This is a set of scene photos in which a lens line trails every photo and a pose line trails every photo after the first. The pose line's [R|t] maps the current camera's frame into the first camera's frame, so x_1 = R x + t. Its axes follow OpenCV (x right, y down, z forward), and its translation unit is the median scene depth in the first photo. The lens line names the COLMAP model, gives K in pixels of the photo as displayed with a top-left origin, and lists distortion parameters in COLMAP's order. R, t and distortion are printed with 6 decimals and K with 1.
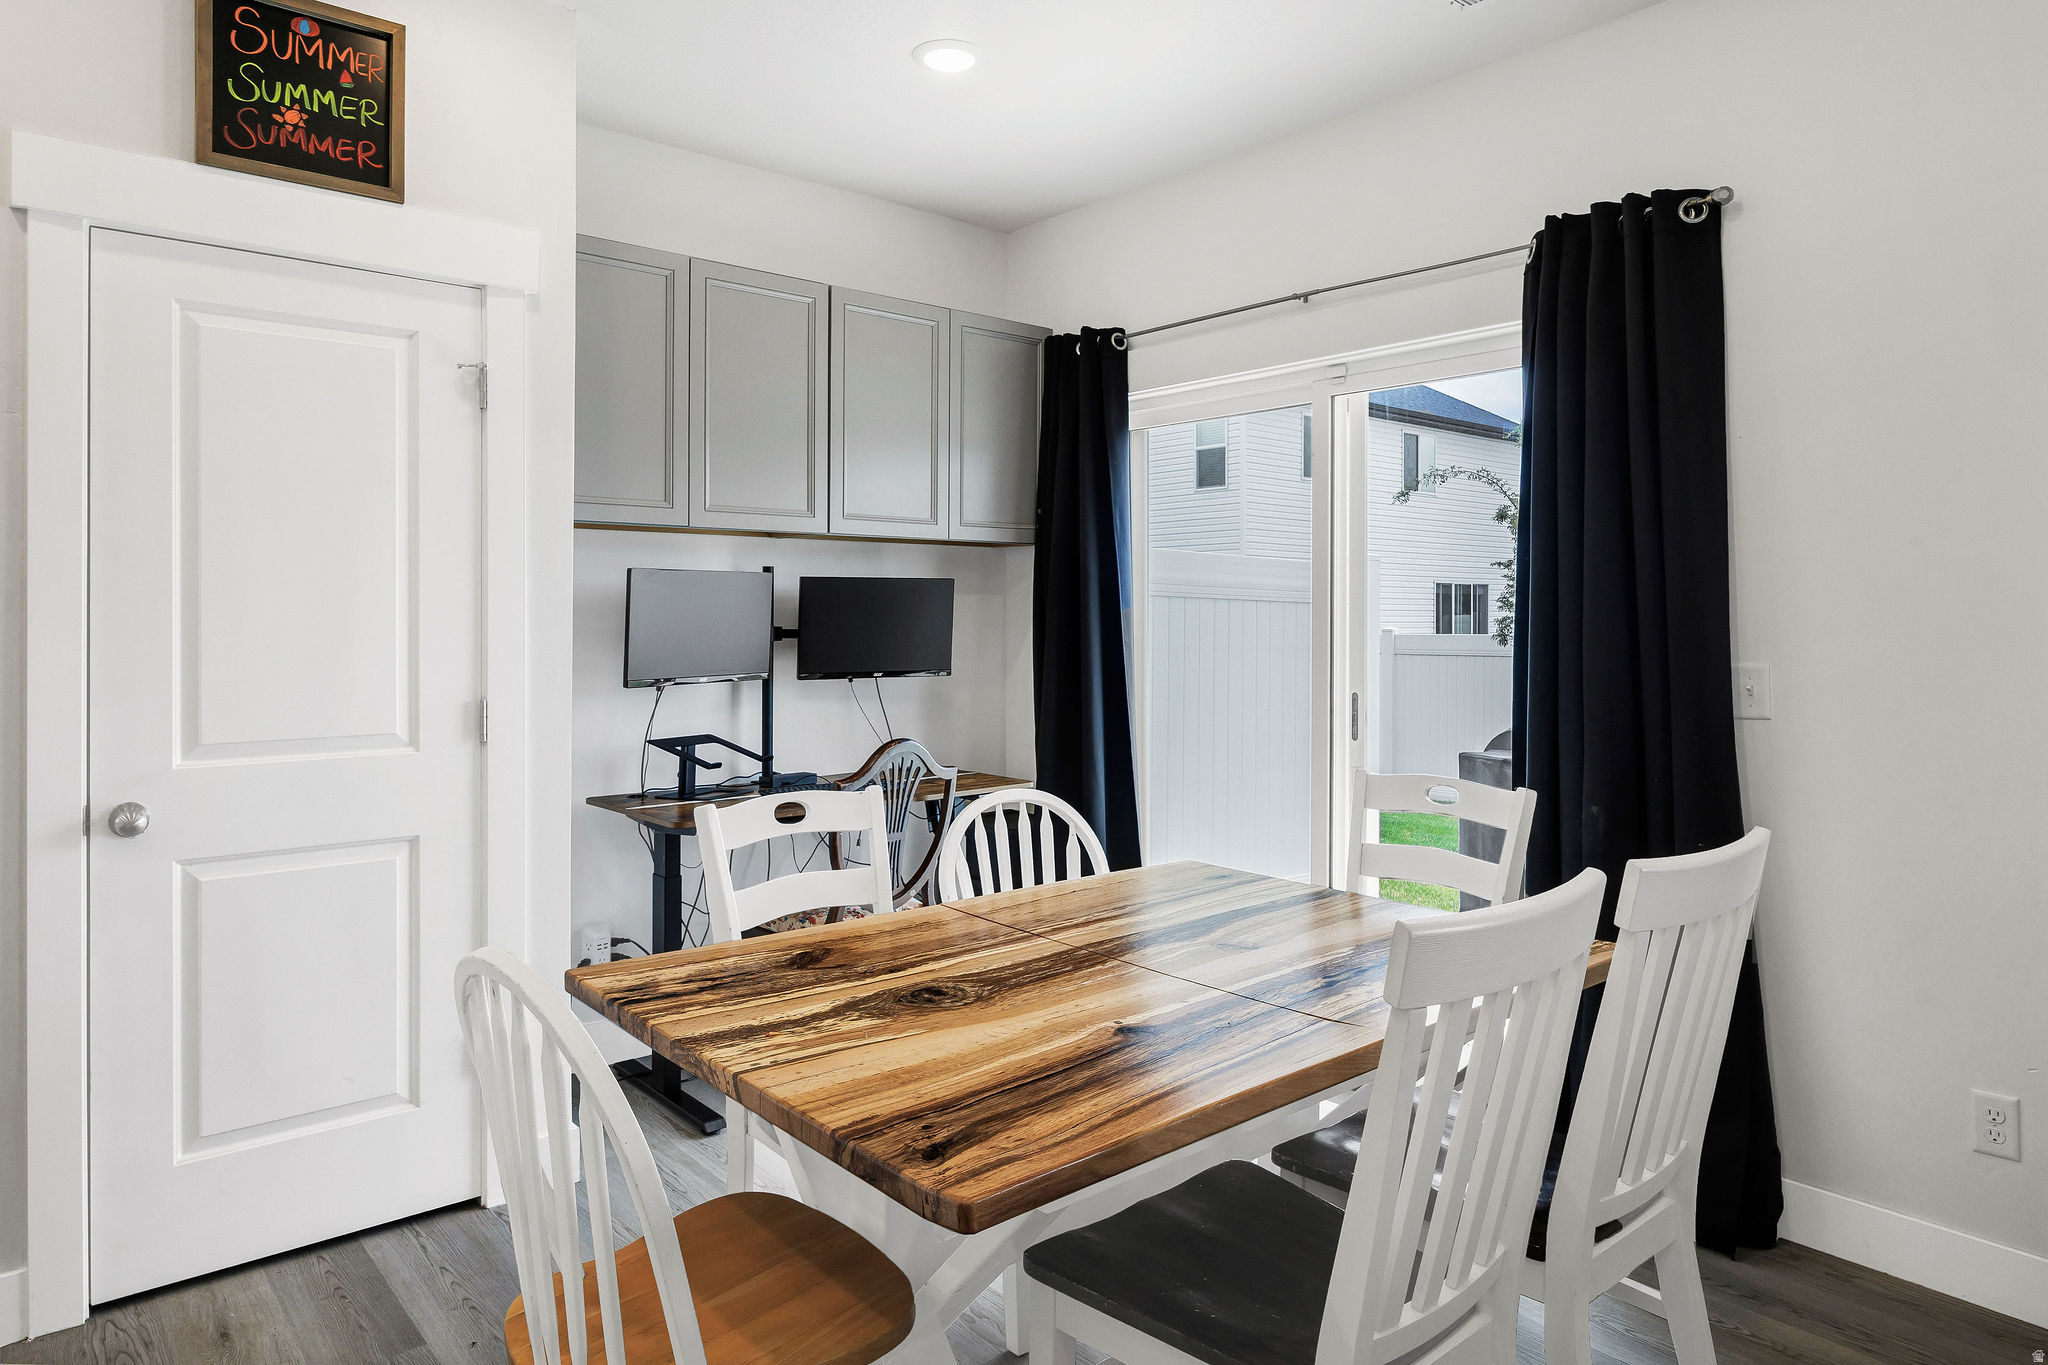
lens RADIAL K [[1251.9, 0, 995.6], [0, 1251.9, 607.9], [0, 0, 1]] dist [-0.004522, -0.003775]
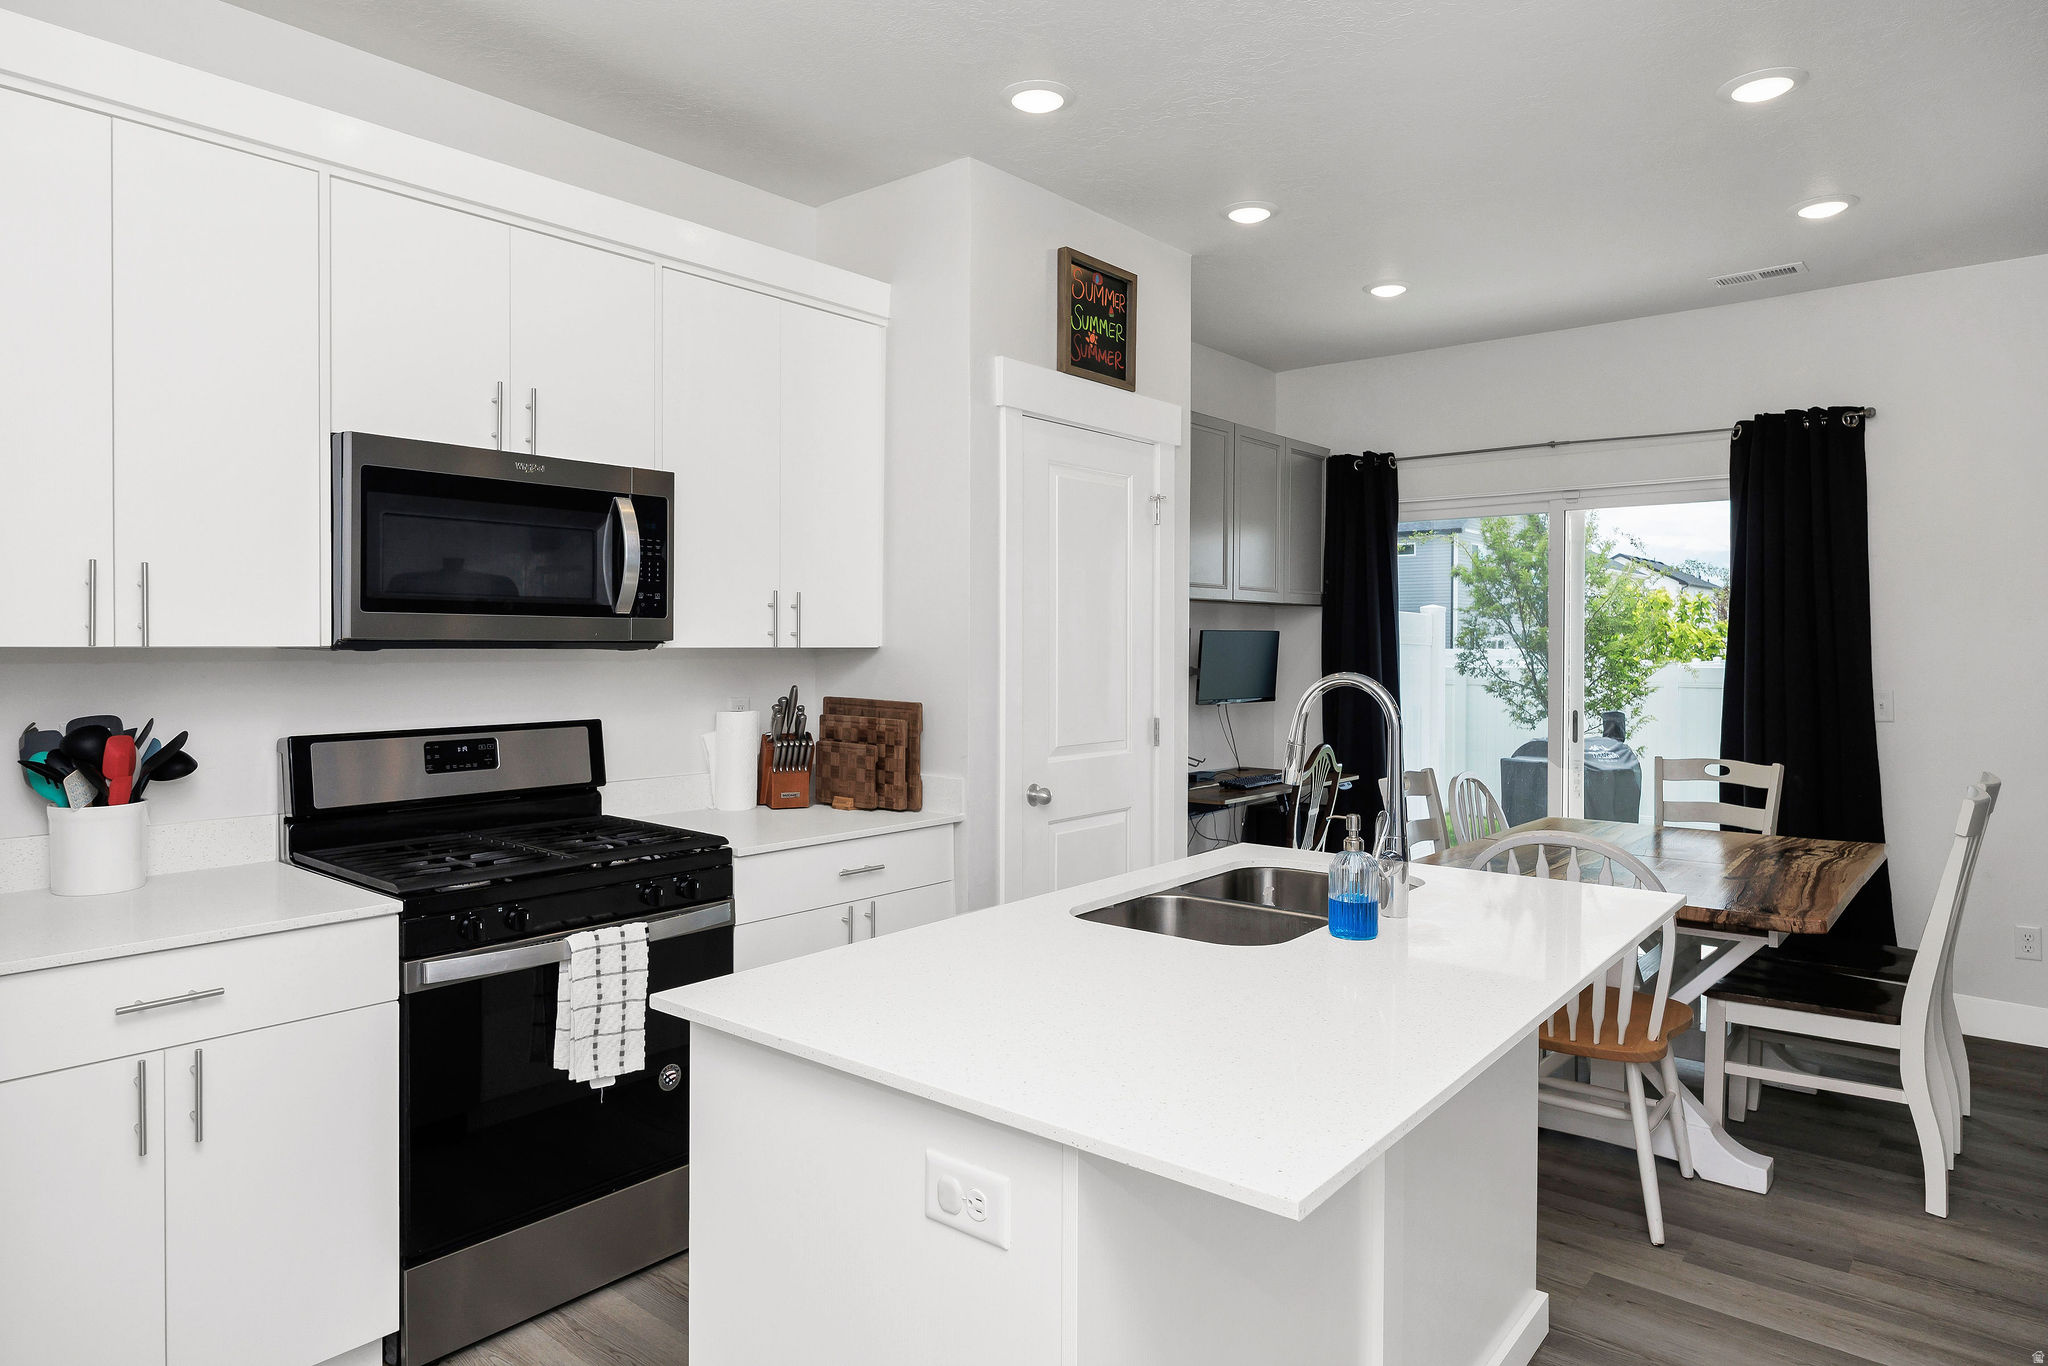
lens RADIAL K [[1235.3, 0, 1021.9], [0, 1235.3, 651.0], [0, 0, 1]] dist [0.003965, -0.000449]
pose [[0.982972, -0.001286, 0.183750, -0.792721], [-0.000626, 0.999946, 0.010346, -0.021439], [-0.183754, -0.010285, 0.982918, -0.409311]]
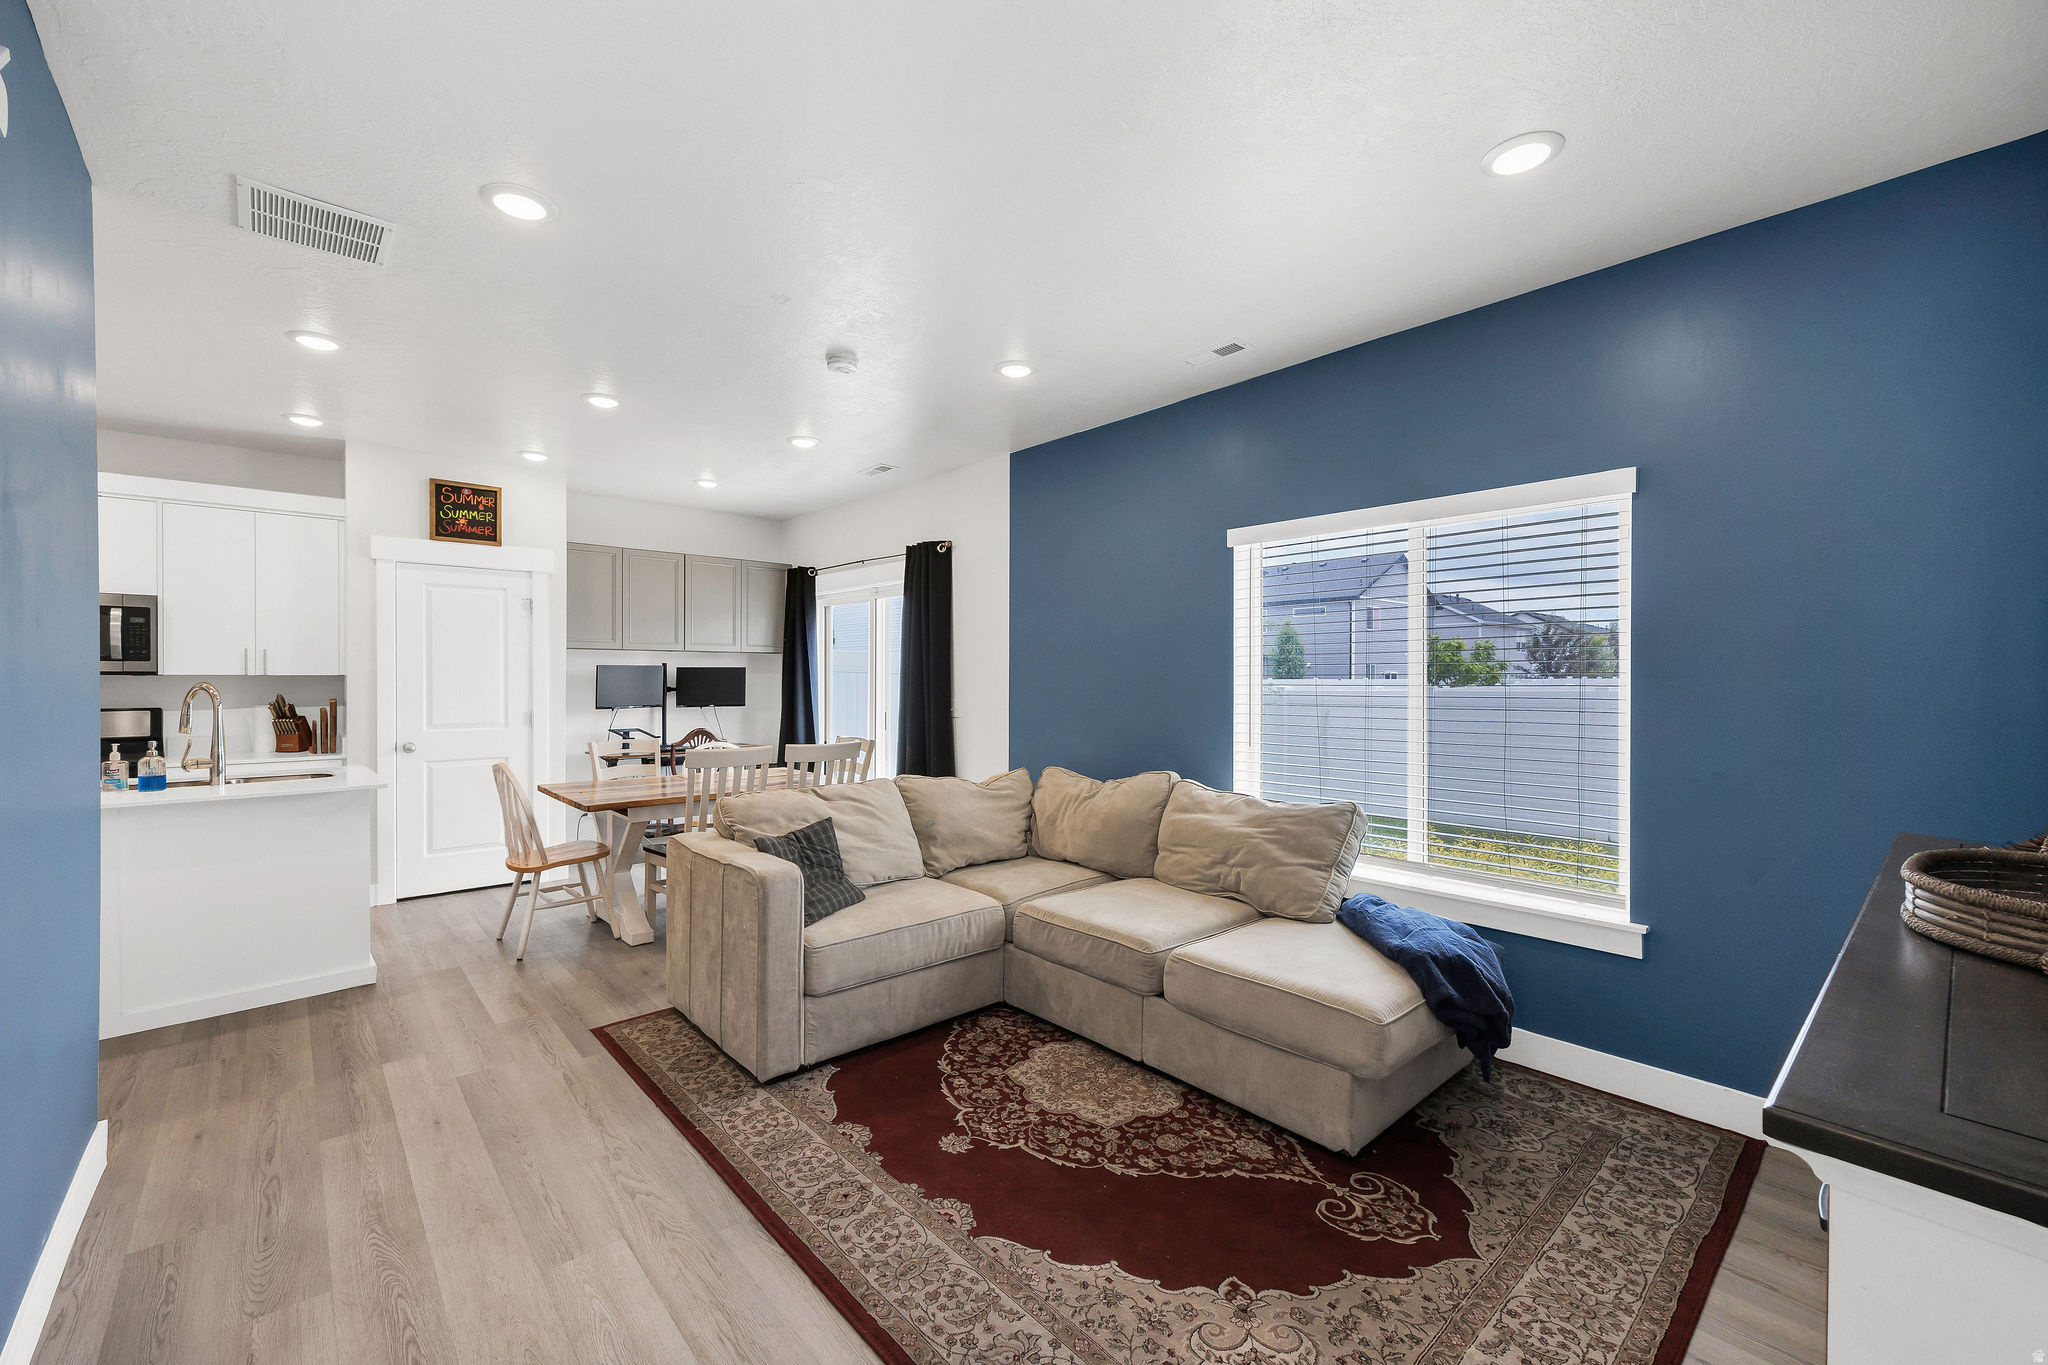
lens RADIAL K [[824.7, 0, 992.2], [0, 824.7, 678.6], [0, 0, 1]] dist [0.015318, 0.000006]
pose [[0.999956, 0.000034, 0.009388, 0.617244], [-0.000086, 0.999985, 0.005454, -0.014768], [-0.009388, -0.005454, 0.999941, -0.905480]]
